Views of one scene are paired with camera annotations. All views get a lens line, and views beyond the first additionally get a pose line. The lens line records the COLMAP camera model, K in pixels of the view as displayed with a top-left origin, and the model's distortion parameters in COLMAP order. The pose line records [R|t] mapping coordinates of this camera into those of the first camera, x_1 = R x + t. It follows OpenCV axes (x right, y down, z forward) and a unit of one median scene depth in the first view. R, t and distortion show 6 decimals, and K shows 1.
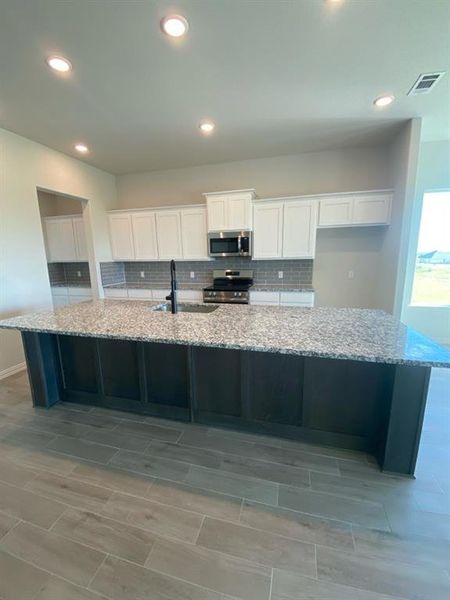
lens RADIAL K [[242.1, 0, 225.4], [0, 242.1, 298.2], [0, 0, 1]] dist [-0.018210, -0.000398]
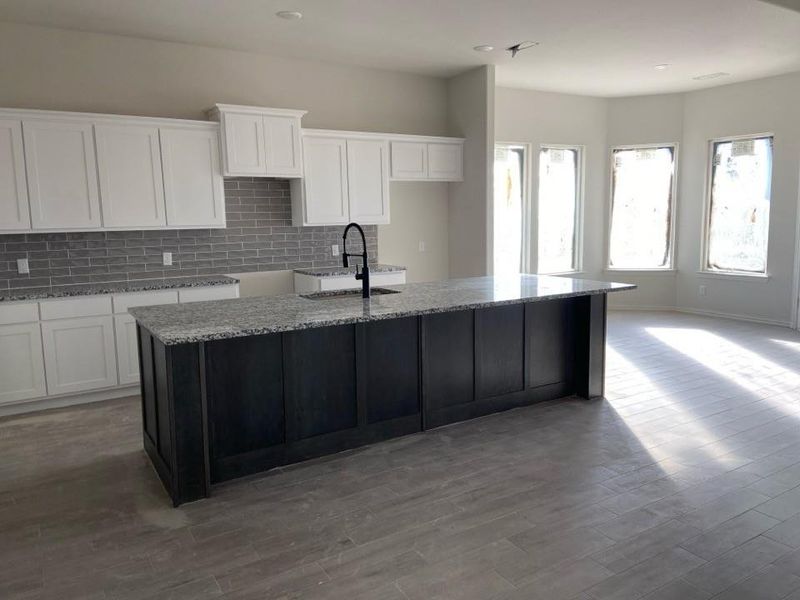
lens RADIAL K [[597.4, 0, 400.8], [0, 597.4, 301.9], [0, 0, 1]] dist [0.023134, -0.057676]
pose [[0.681920, -0.092230, 0.725589, -0.757643], [0.128850, 0.991652, 0.004955, 0.043468], [-0.719988, 0.090113, 0.688111, -0.149631]]
